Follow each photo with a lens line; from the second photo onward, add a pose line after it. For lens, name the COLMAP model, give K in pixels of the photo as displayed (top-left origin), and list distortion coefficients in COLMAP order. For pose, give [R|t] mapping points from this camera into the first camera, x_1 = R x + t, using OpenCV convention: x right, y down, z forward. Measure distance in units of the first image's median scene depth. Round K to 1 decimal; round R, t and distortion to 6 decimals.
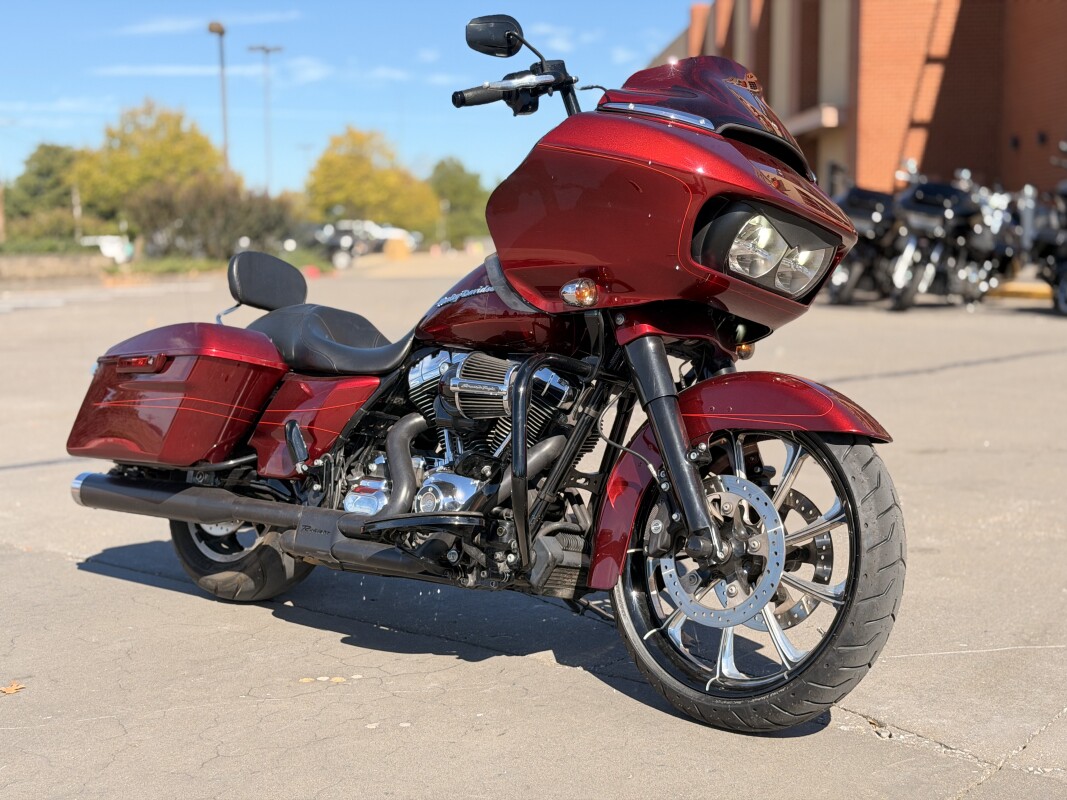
lens RADIAL K [[1487.8, 0, 533.5], [0, 1487.8, 400.0], [0, 0, 1]] dist [-0.010852, -0.026867]
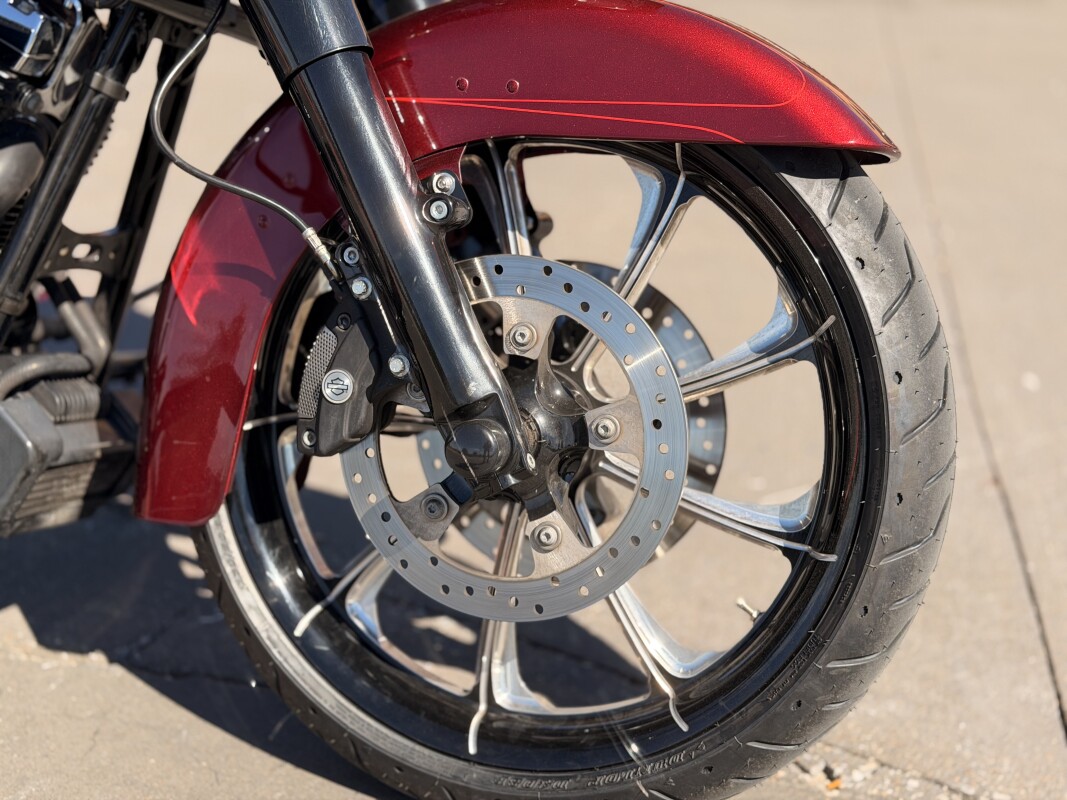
lens RADIAL K [[1475.7, 0, 534.2], [0, 1475.7, 379.4], [0, 0, 1]] dist [0.025695, 0.049208]
pose [[0.893672, -0.093698, 0.438828, -0.044370], [-0.010445, 0.973347, 0.229099, -0.008401], [-0.448598, -0.209323, 0.868875, 0.627434]]
